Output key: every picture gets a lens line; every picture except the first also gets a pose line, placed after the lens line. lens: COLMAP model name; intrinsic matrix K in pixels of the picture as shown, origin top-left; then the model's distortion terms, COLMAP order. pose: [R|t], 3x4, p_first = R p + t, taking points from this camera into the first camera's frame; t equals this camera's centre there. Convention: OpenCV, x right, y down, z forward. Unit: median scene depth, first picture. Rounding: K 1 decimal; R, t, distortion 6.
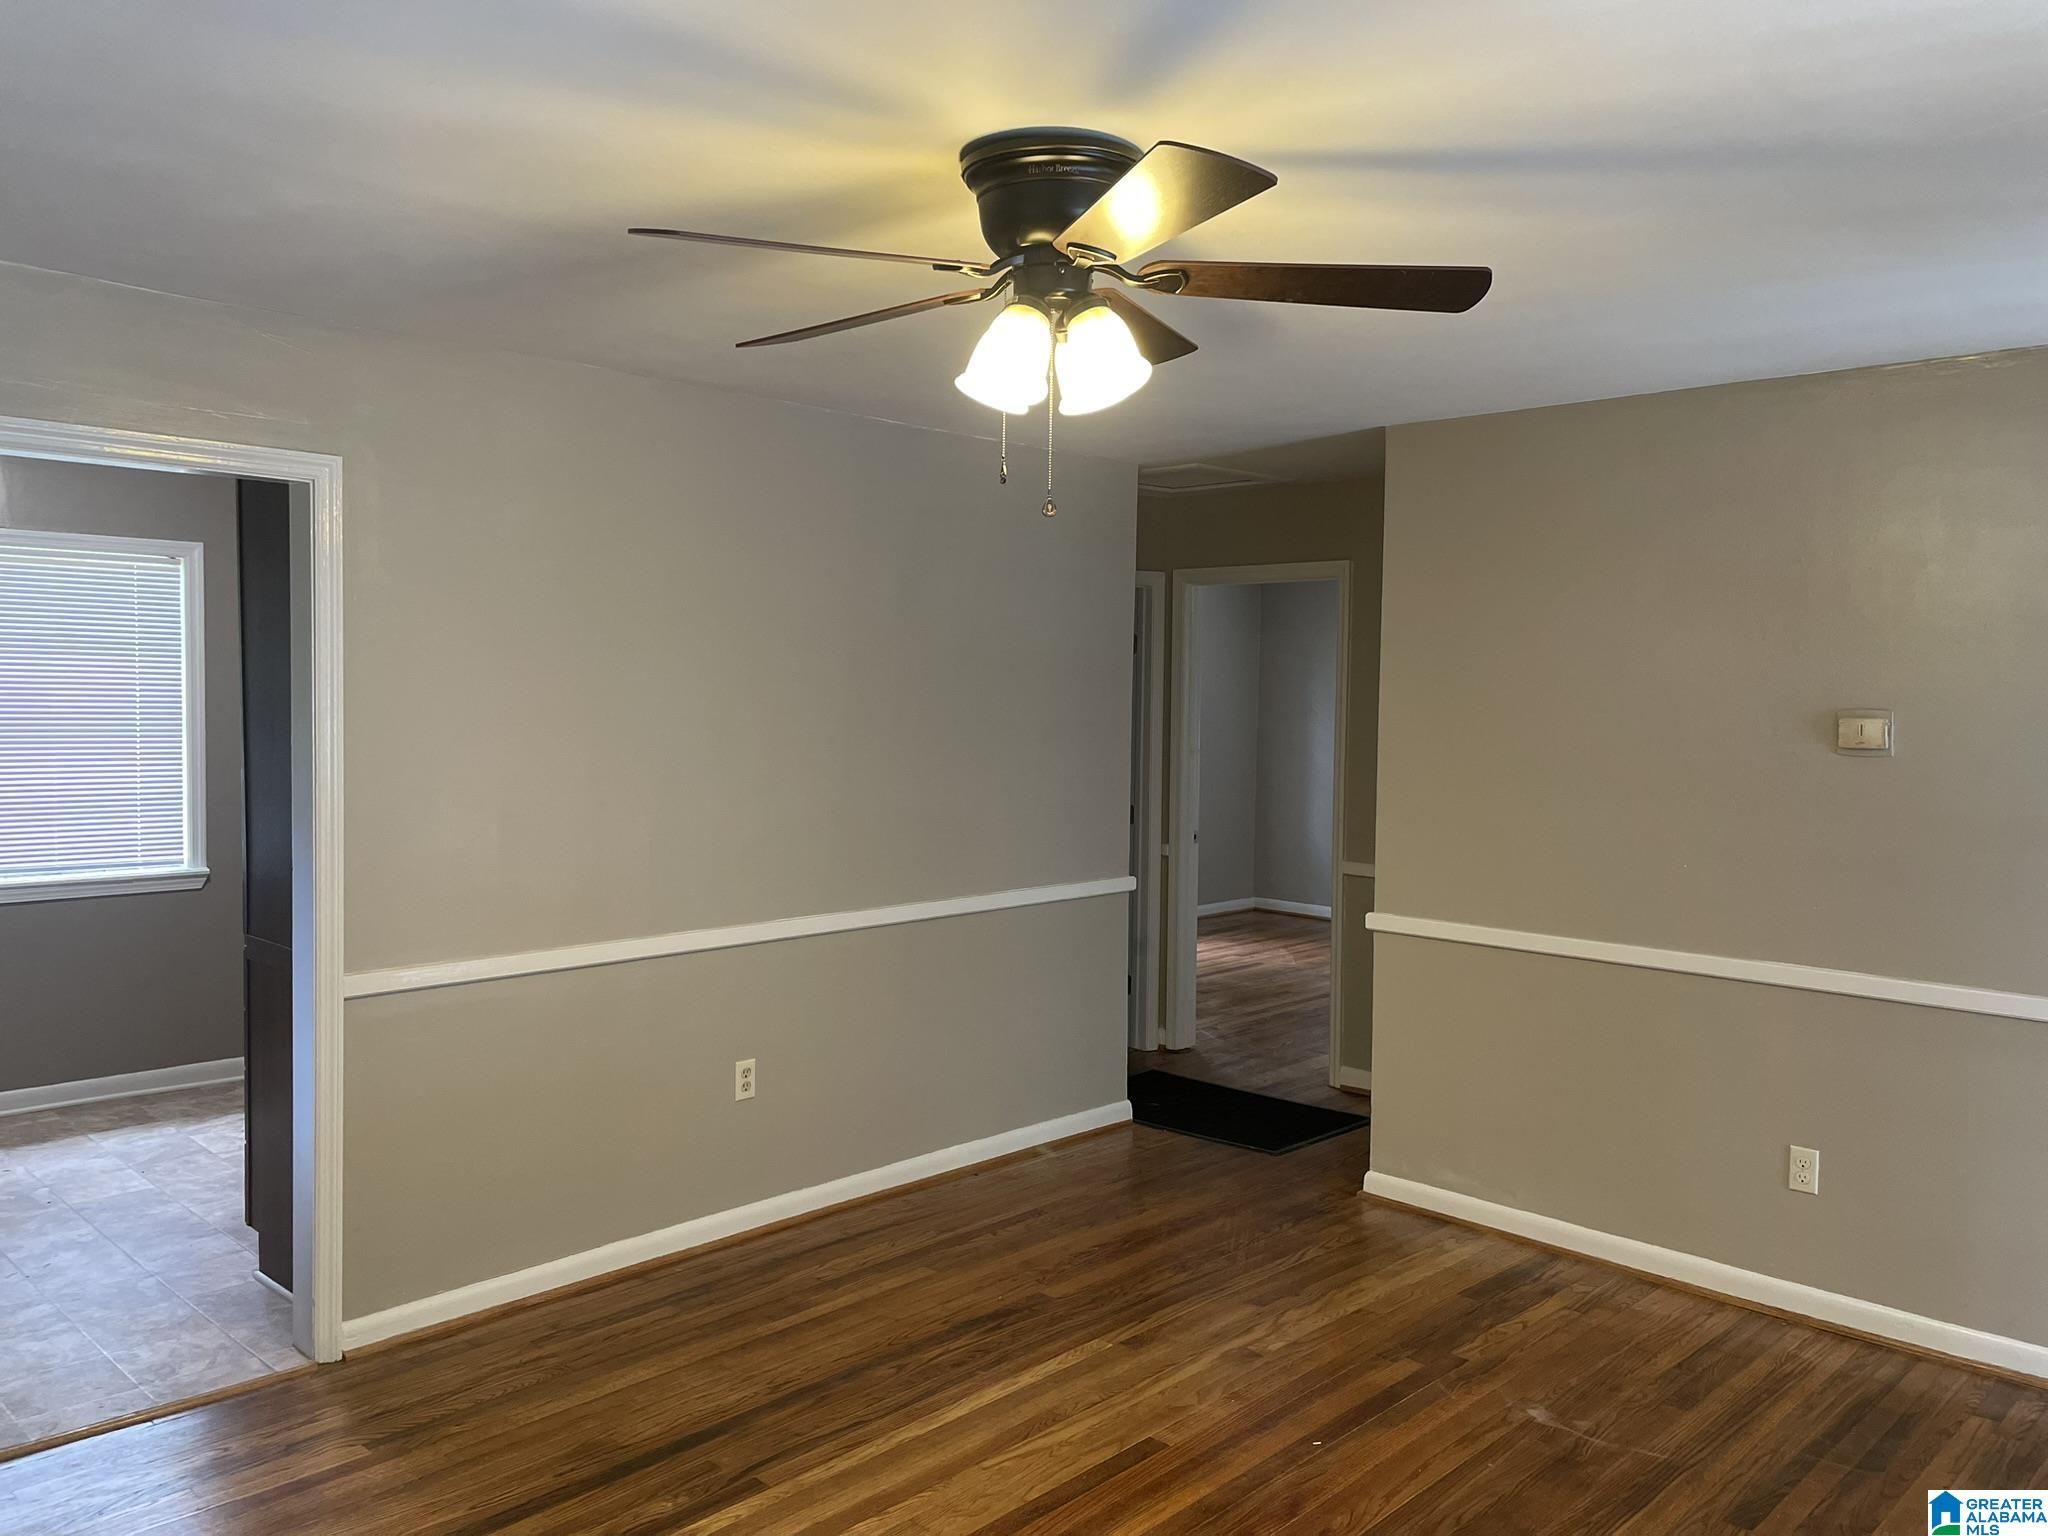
lens RADIAL K [[1607.1, 0, 1024.0], [0, 1607.1, 768.0], [0, 0, 1]] dist [0.083101, -0.112583]
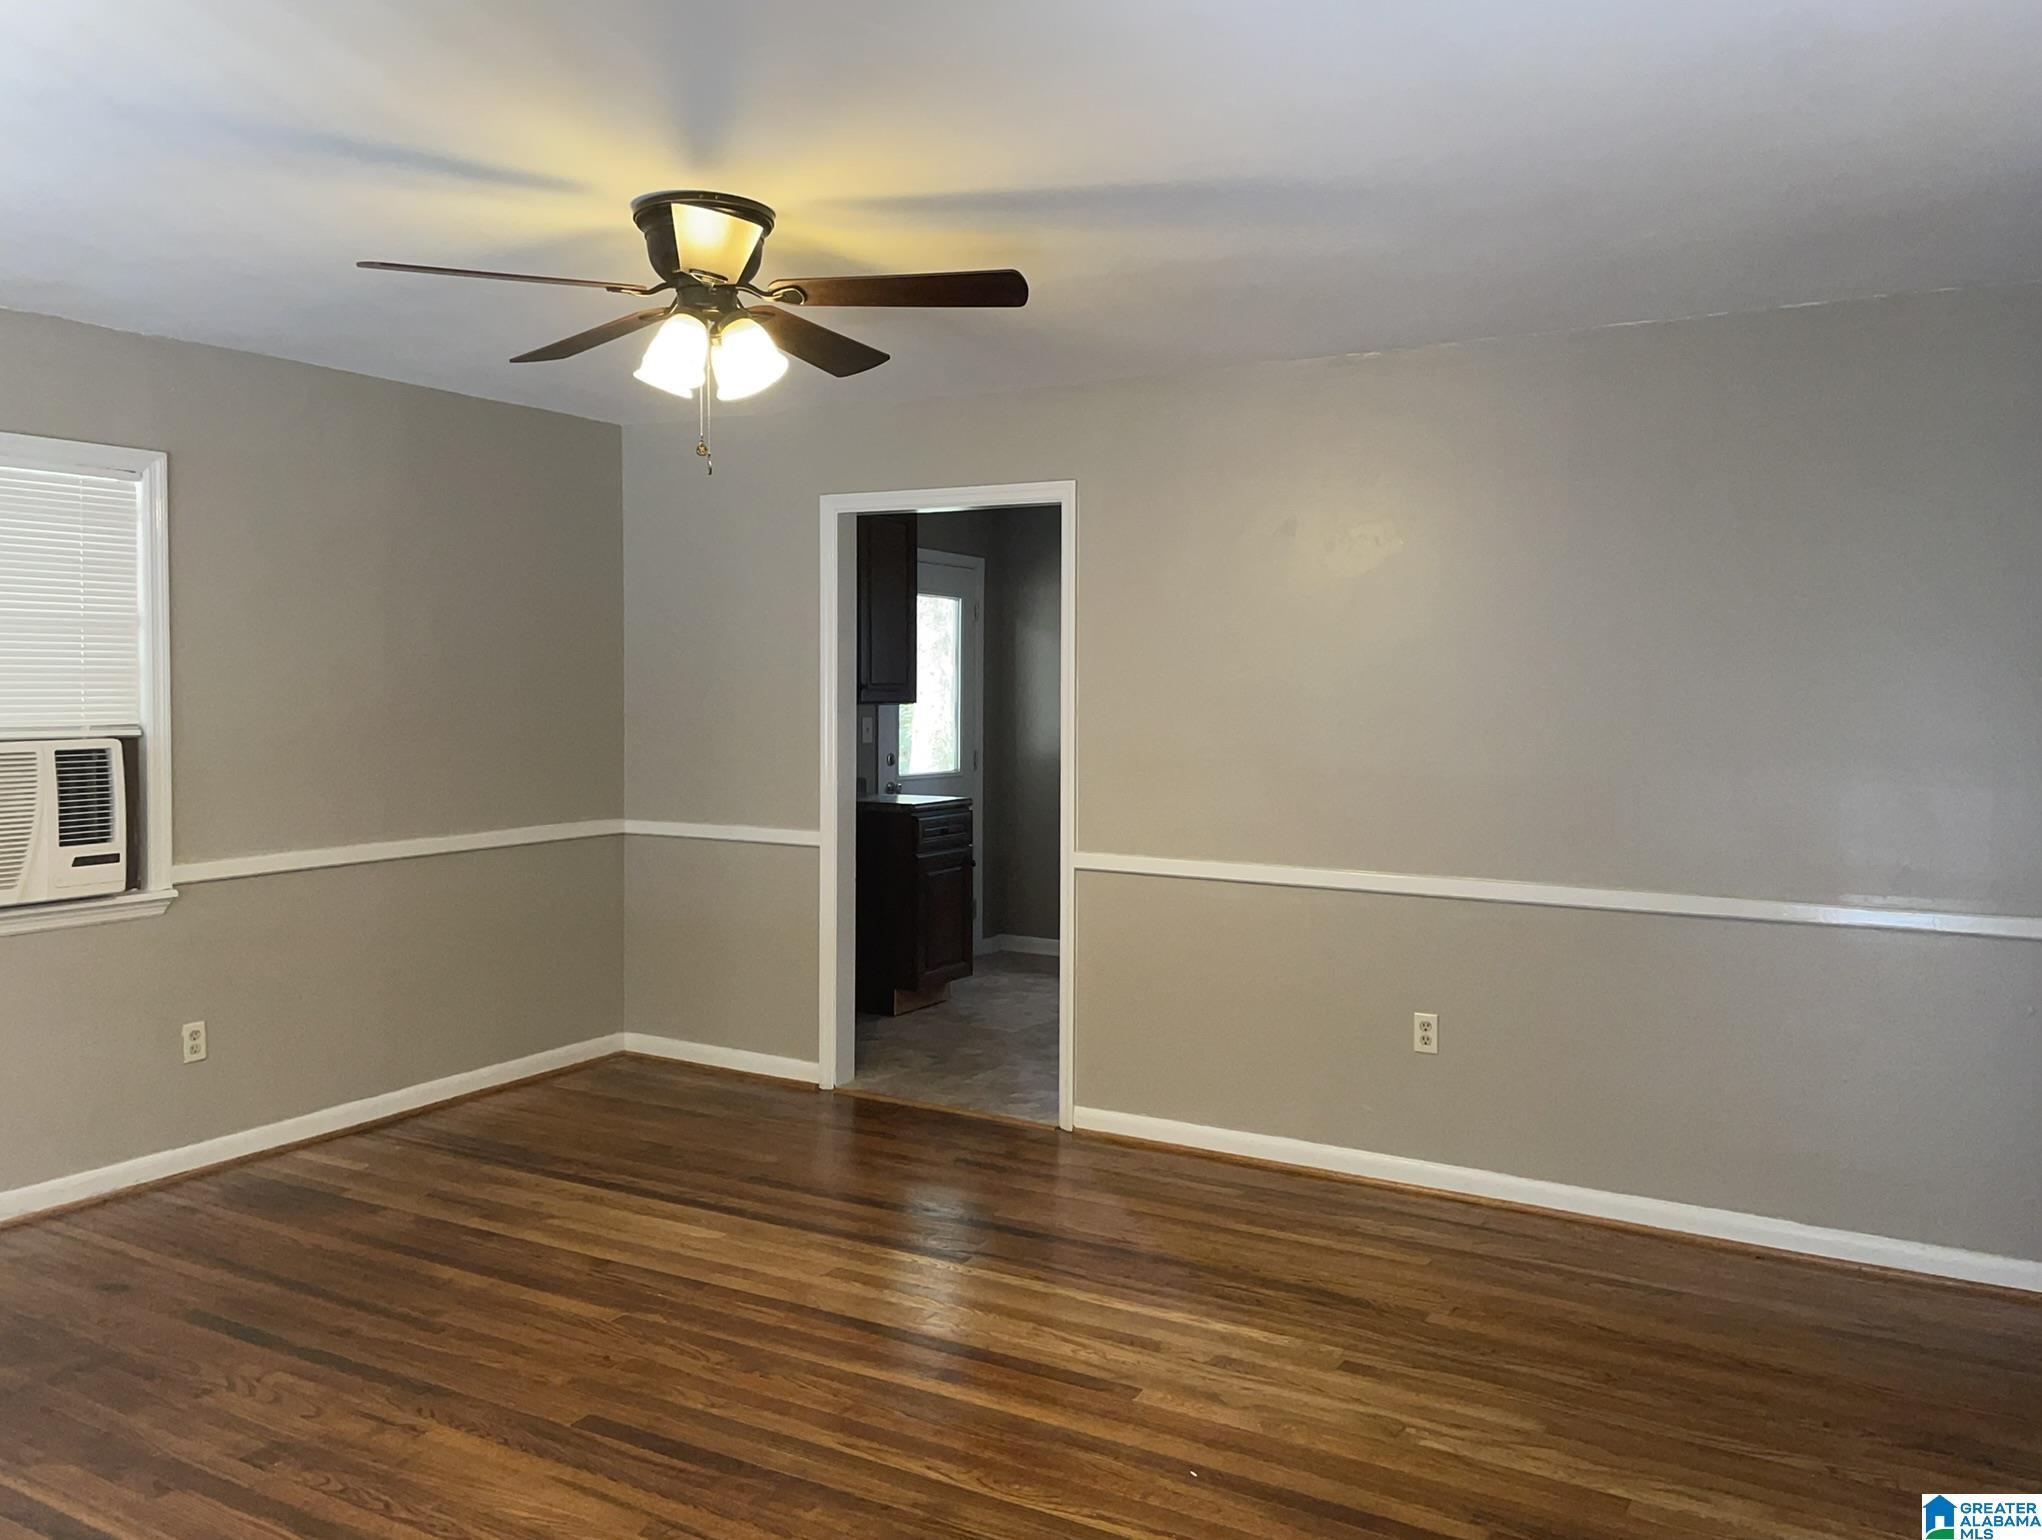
lens RADIAL K [[1602.4, 0, 1021.0], [0, 1602.4, 770.0], [0, 0, 1]] dist [0.083101, -0.112583]
pose [[0.231266, 0.042360, -0.971968, 0.888233], [-0.061216, 0.997706, 0.028917, 0.018064], [0.970963, 0.052813, 0.233328, 0.619672]]
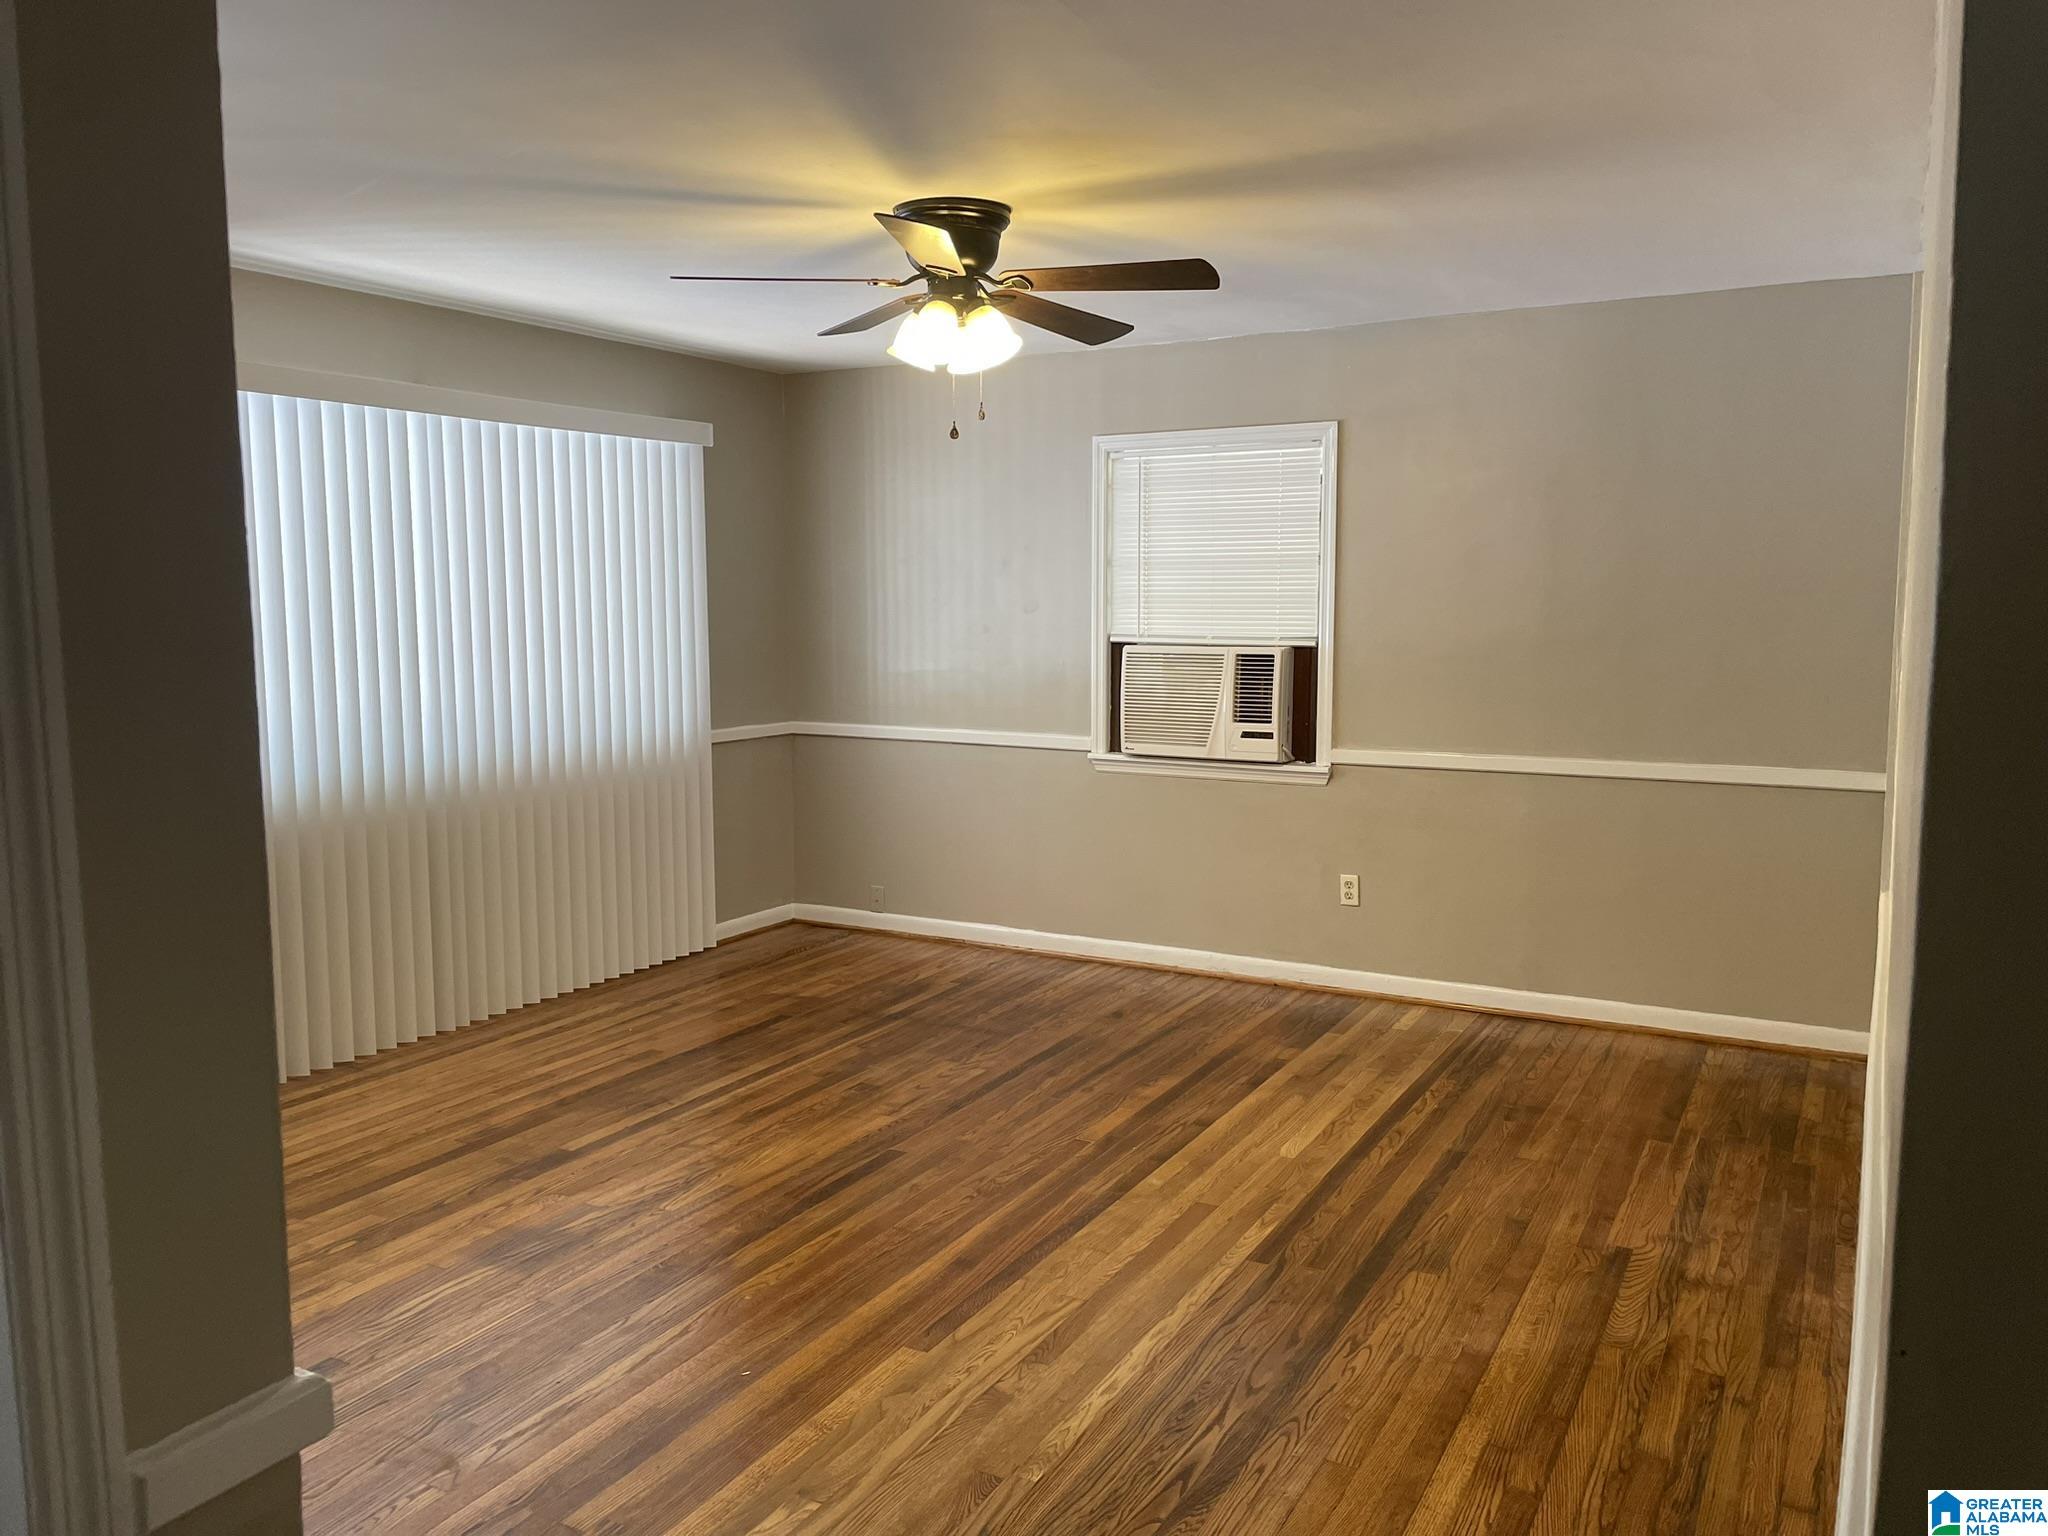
lens RADIAL K [[1524.9, 0, 1024.0], [0, 1524.9, 768.0], [0, 0, 1]] dist [0.012217, 0.002202]
pose [[-0.967160, 0.020979, -0.253301, 0.215612], [-0.023288, 0.985082, 0.170503, -0.061047], [0.253099, 0.170803, -0.952243, 1.616664]]
